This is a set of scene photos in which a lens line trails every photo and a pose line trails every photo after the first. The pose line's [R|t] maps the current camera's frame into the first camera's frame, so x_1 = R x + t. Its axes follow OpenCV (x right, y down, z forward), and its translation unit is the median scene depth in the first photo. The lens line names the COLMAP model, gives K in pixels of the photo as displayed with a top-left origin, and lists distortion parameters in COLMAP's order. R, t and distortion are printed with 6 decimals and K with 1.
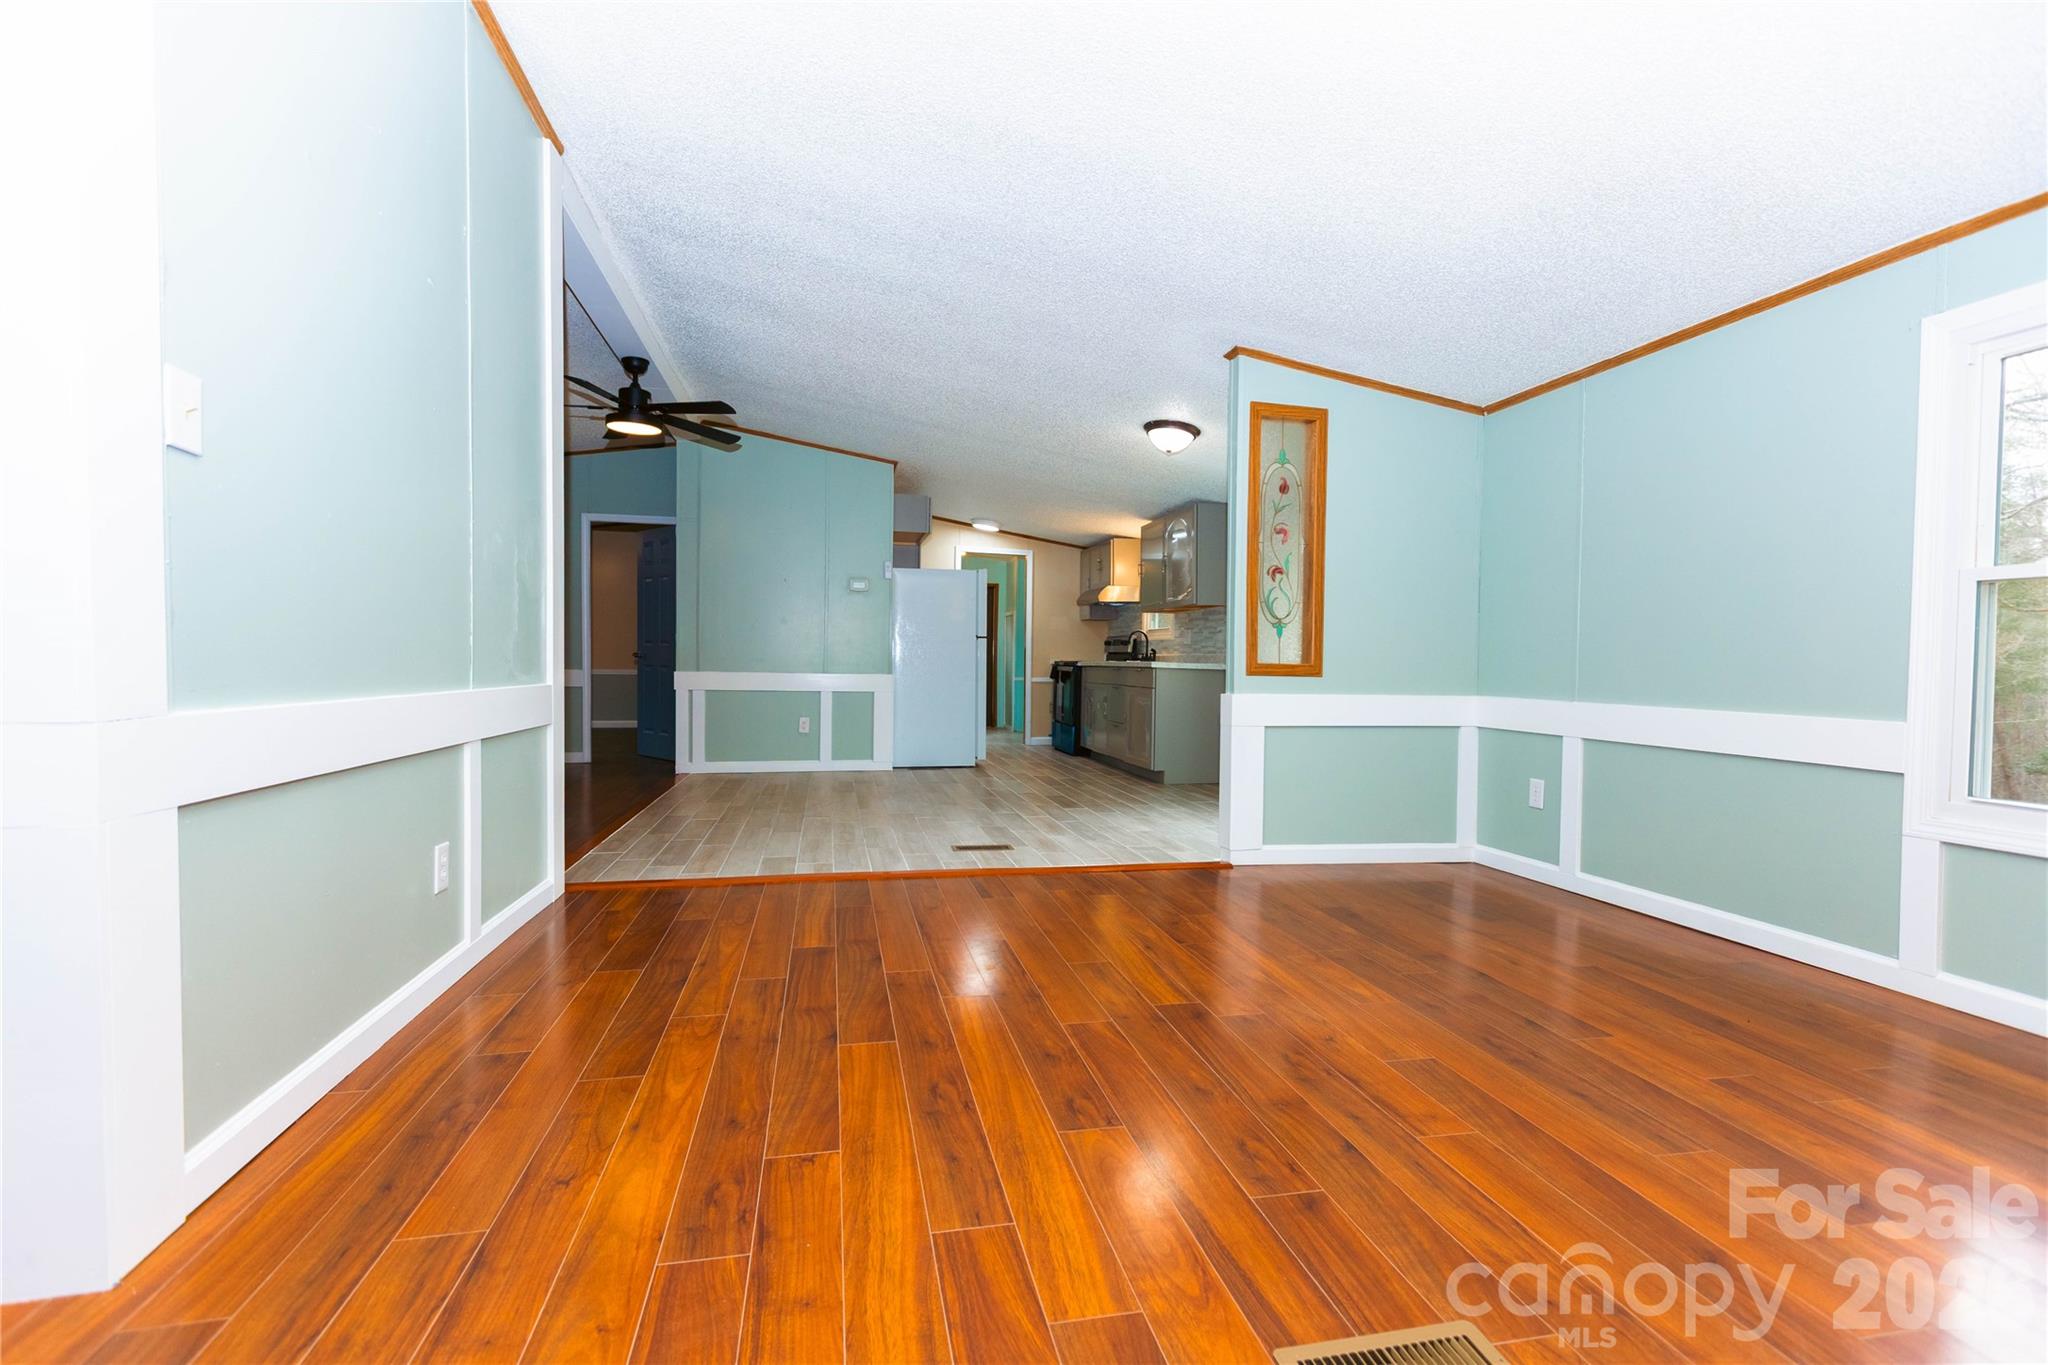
lens RADIAL K [[940.2, 0, 1026.5], [0, 940.2, 678.5], [0, 0, 1]] dist [0.002155, -0.000934]
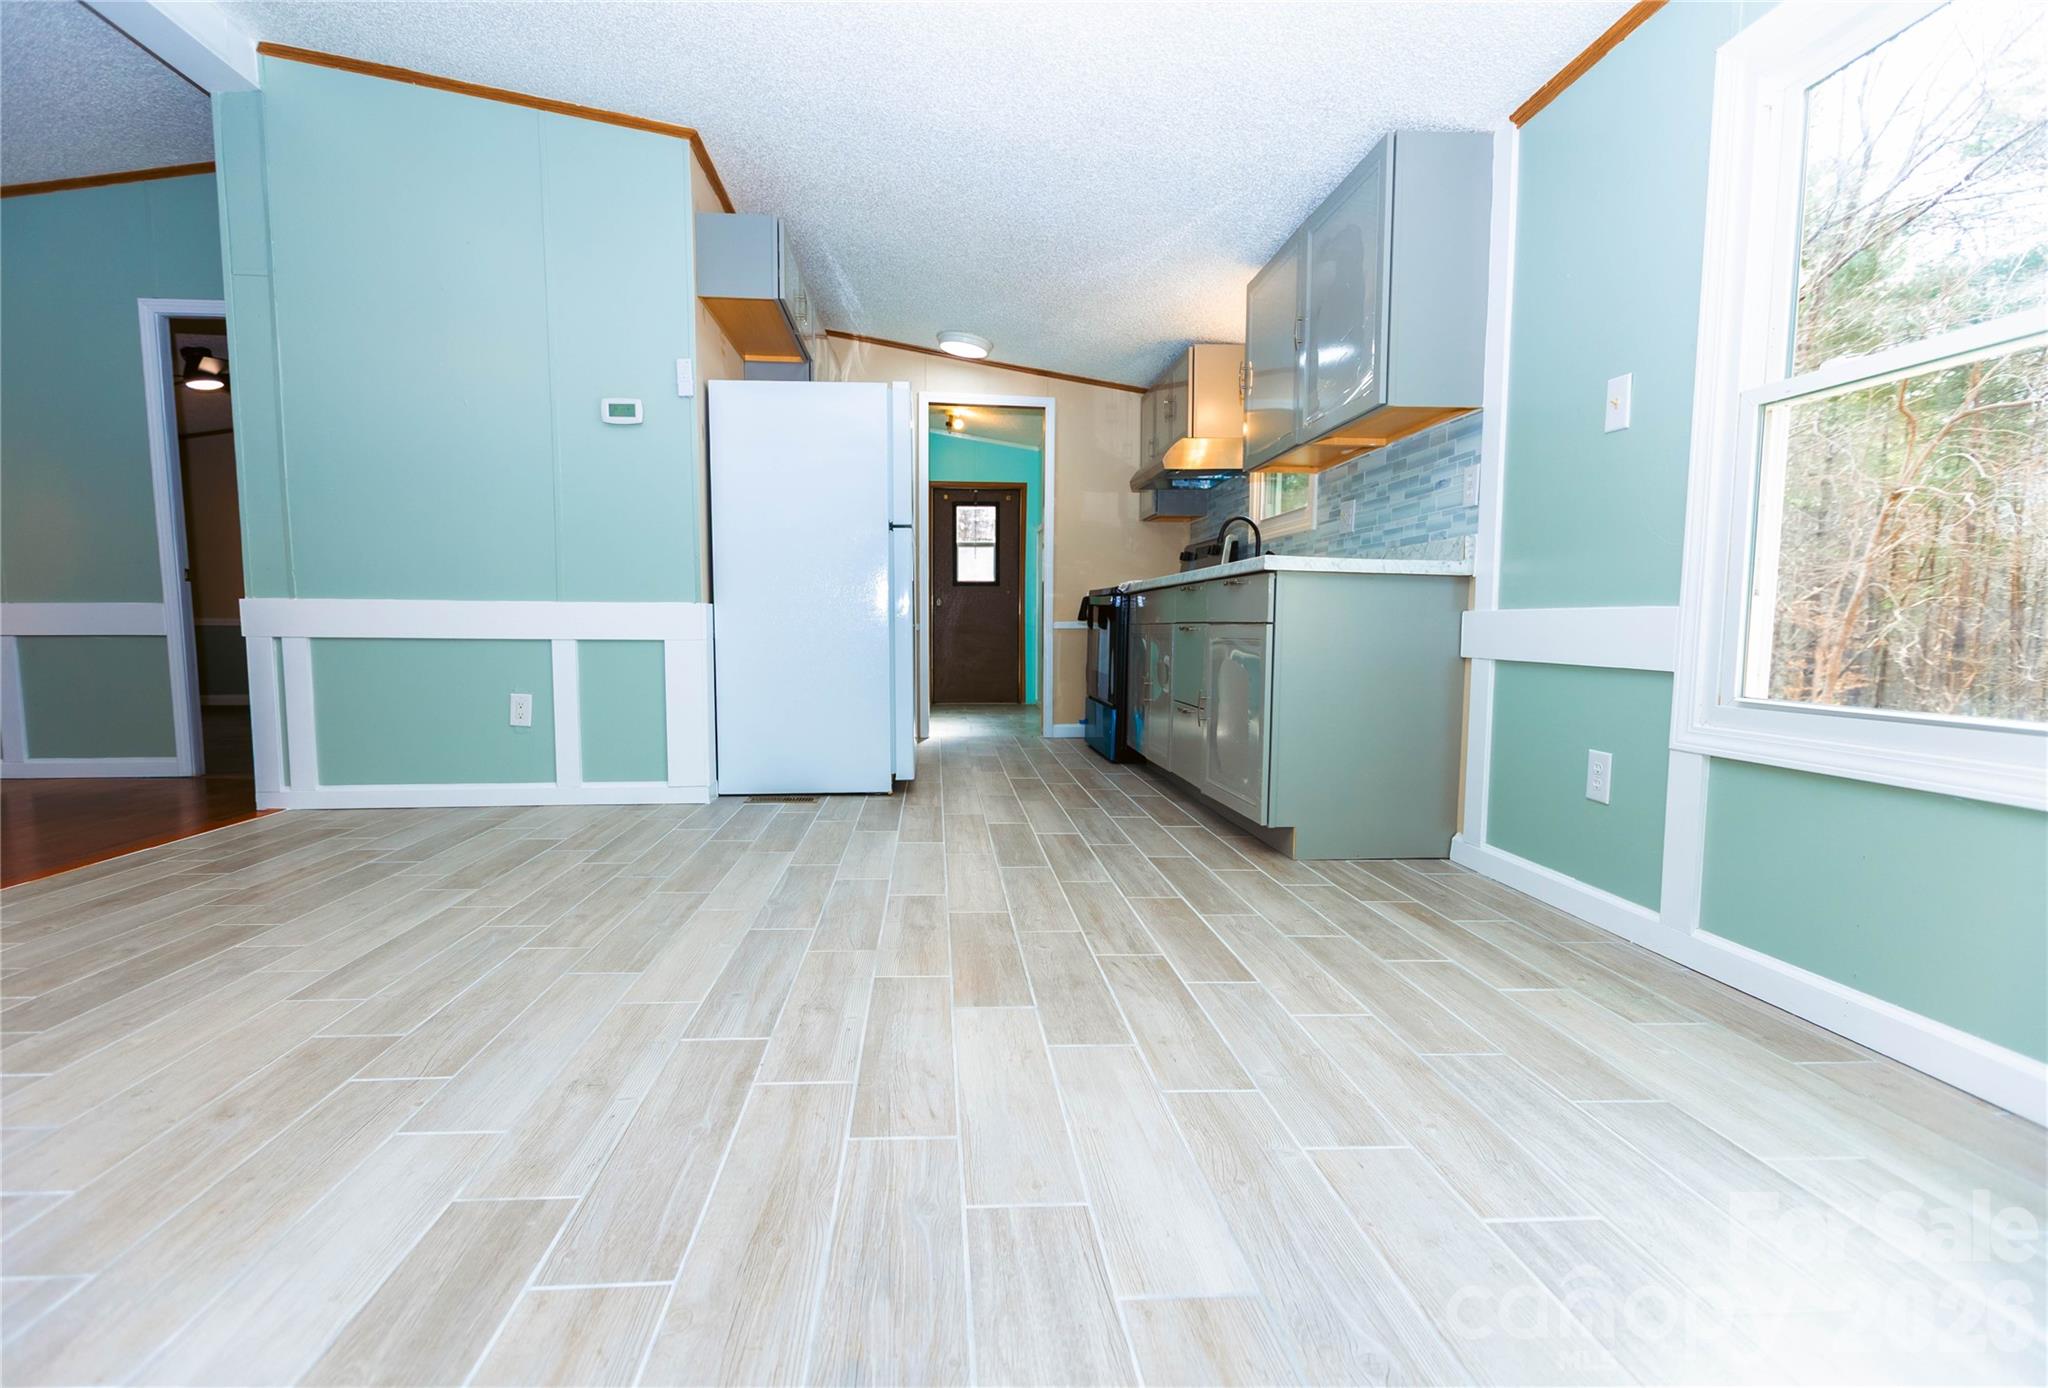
lens RADIAL K [[940.2, 0, 1006.0], [0, 940.2, 715.1], [0, 0, 1]] dist [0.002155, -0.000934]
pose [[0.989679, 0.005741, -0.143185, 0.066796], [0.005109, 0.997148, 0.075295, 0.014944], [0.143209, -0.075249, 0.986828, 0.477175]]
